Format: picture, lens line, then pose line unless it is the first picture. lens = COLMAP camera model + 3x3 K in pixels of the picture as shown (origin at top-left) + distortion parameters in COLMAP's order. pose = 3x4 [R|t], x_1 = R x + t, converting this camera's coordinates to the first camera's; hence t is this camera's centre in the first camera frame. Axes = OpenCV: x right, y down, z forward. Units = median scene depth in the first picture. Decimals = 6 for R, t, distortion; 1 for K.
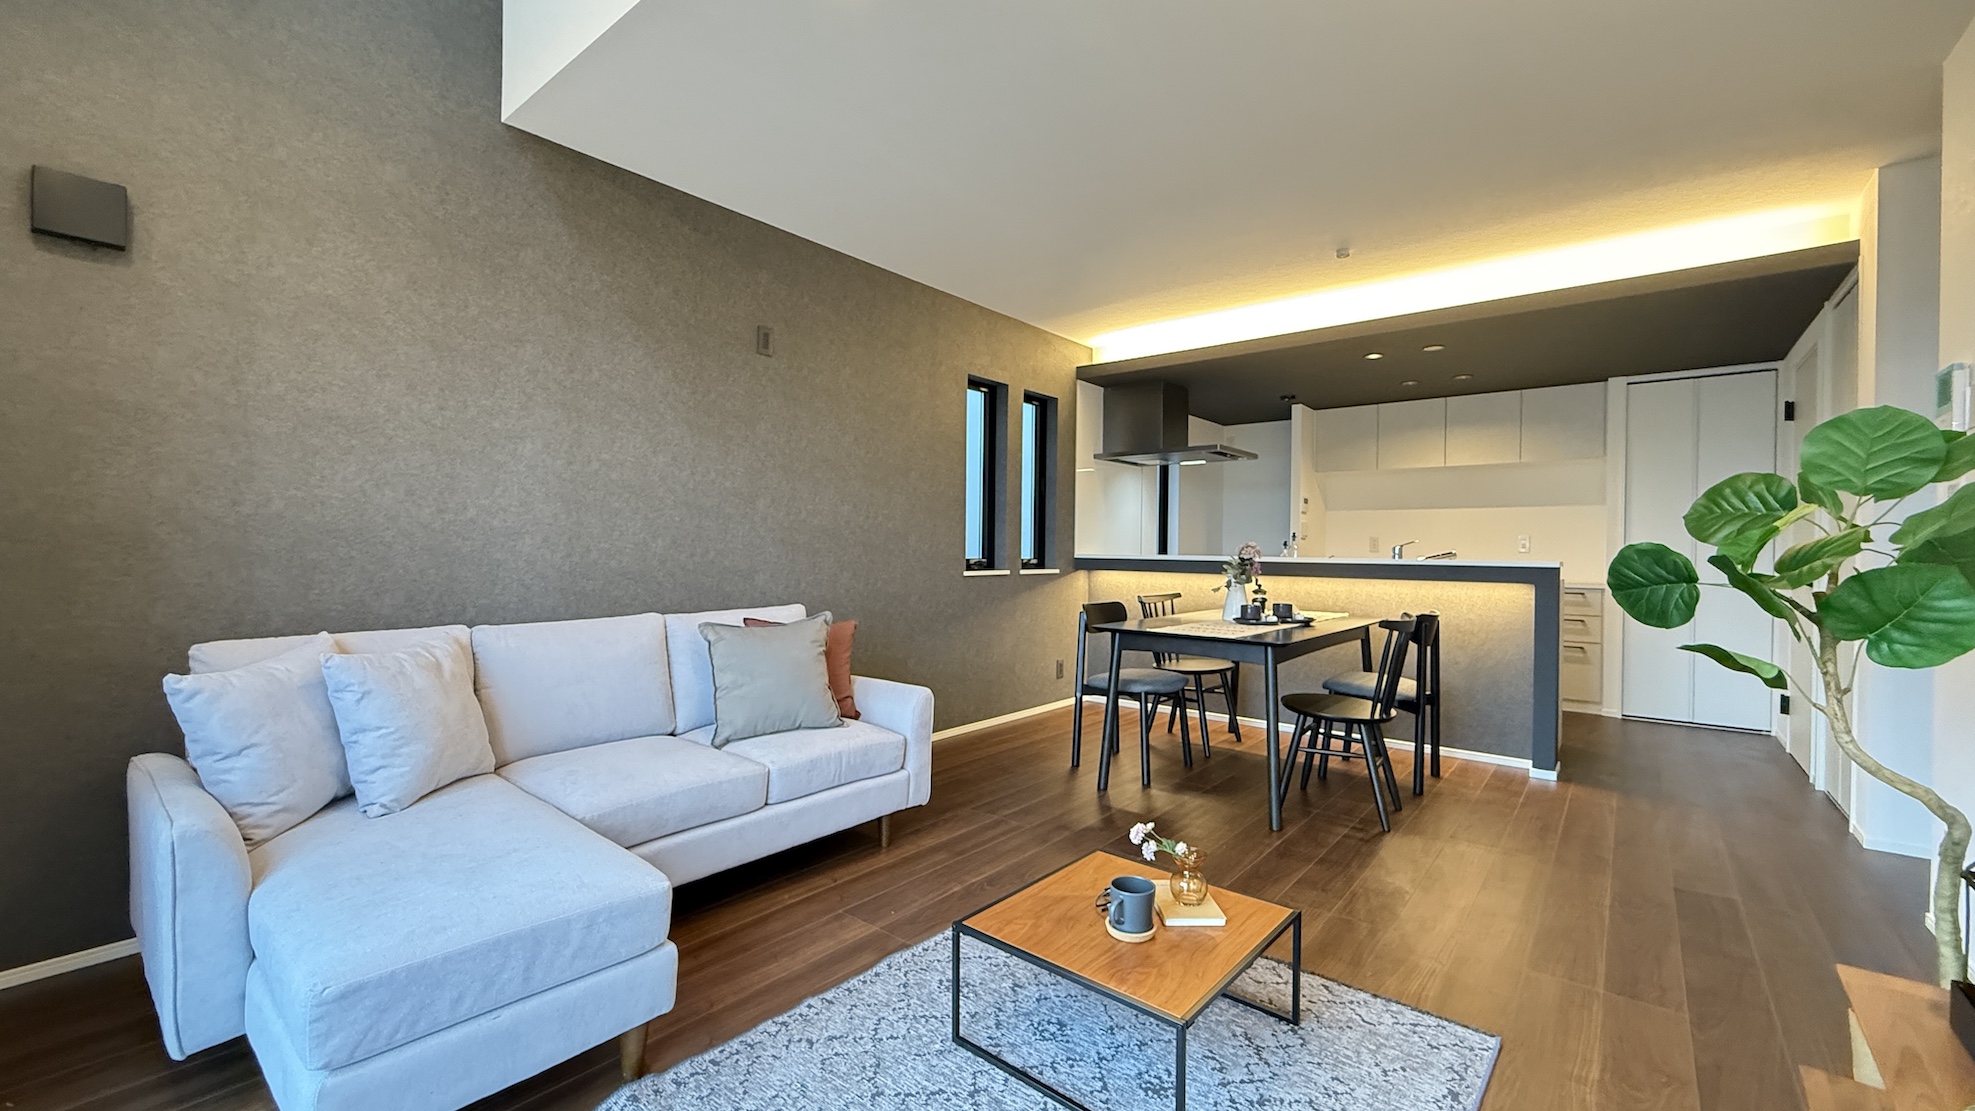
lens RADIAL K [[788.4, 0, 965.7], [0, 788.4, 550.1], [0, 0, 1]] dist [0.000025, 0.000682]
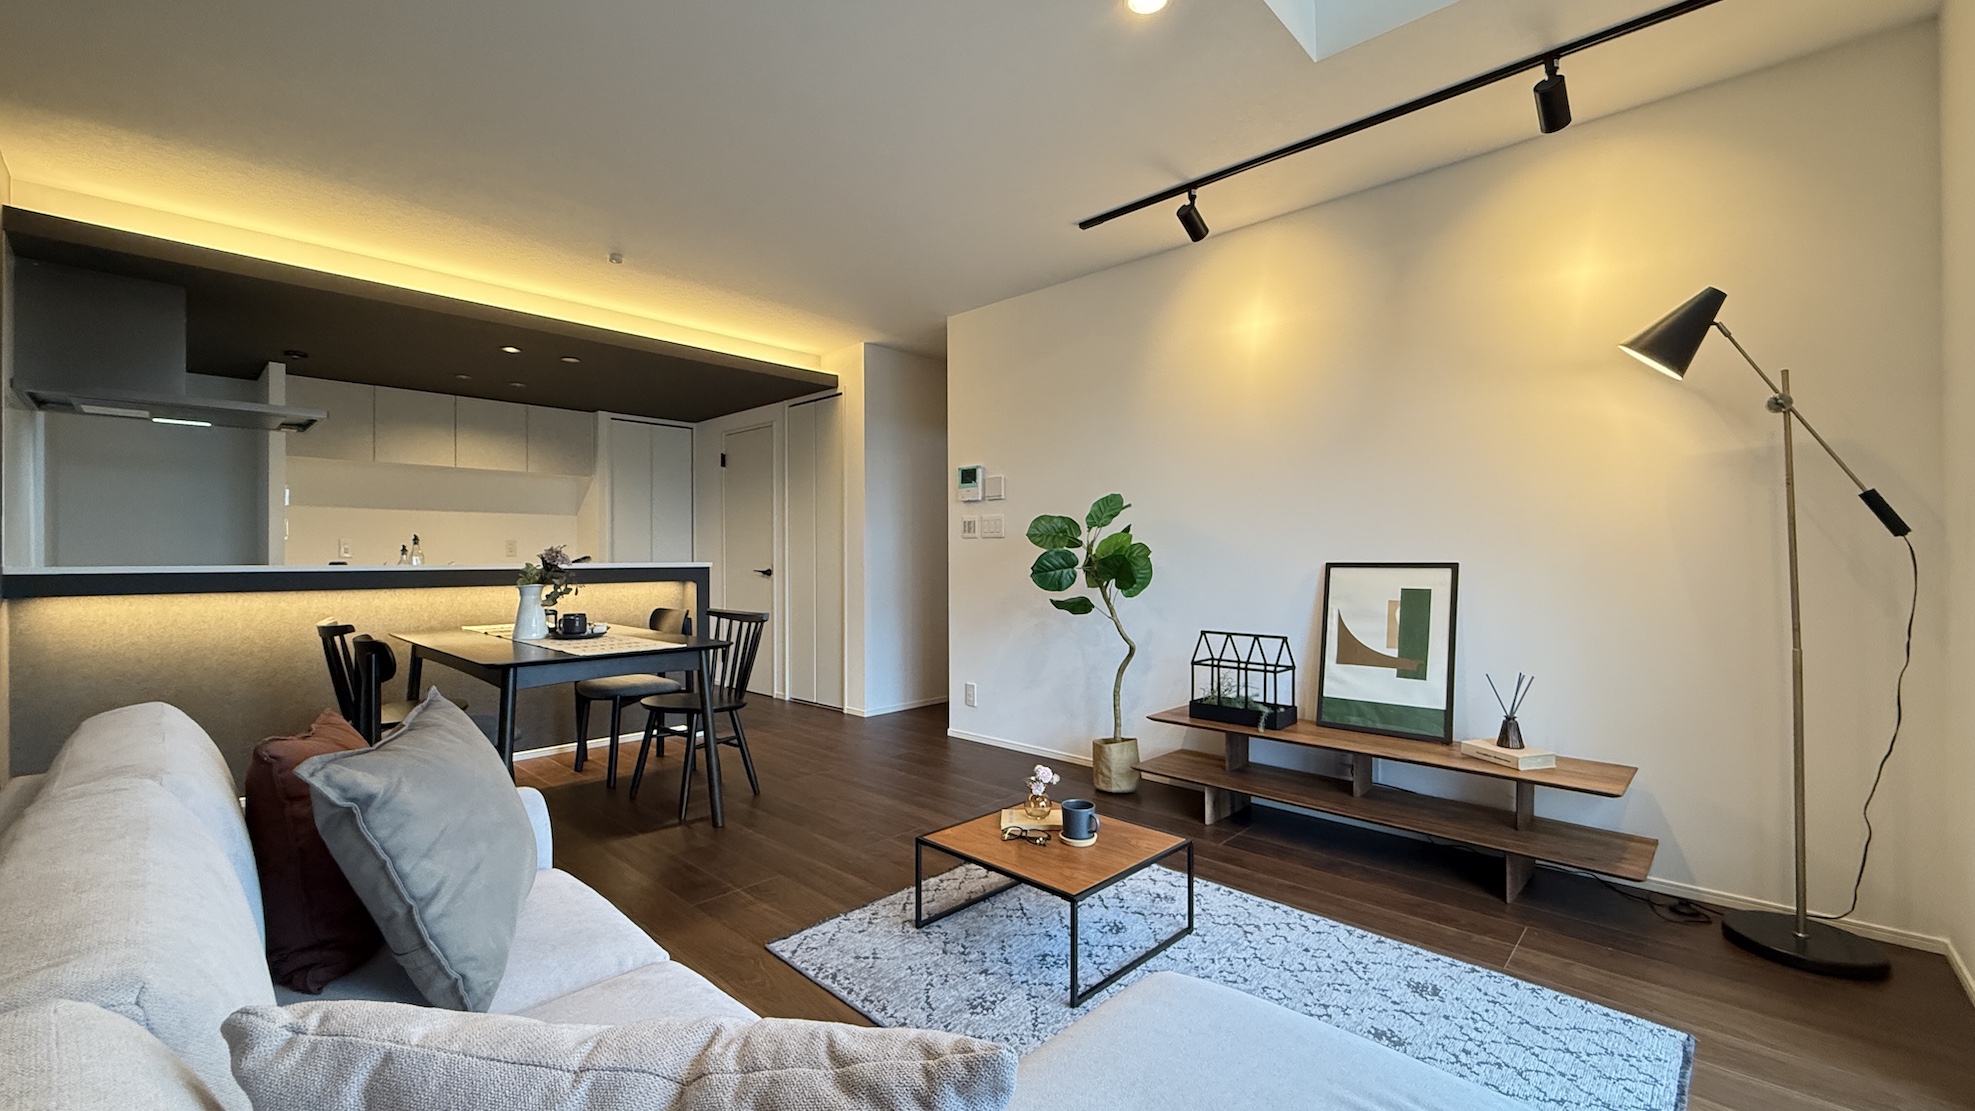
lens RADIAL K [[788.4, 0, 984.2], [0, 788.4, 555.8], [0, 0, 1]] dist [0.000025, 0.000682]
pose [[0.068661, -0.009518, 0.997595, -0.366226], [0.008225, 0.999926, 0.008974, -0.002789], [-0.997606, 0.007589, 0.068734, 0.348322]]
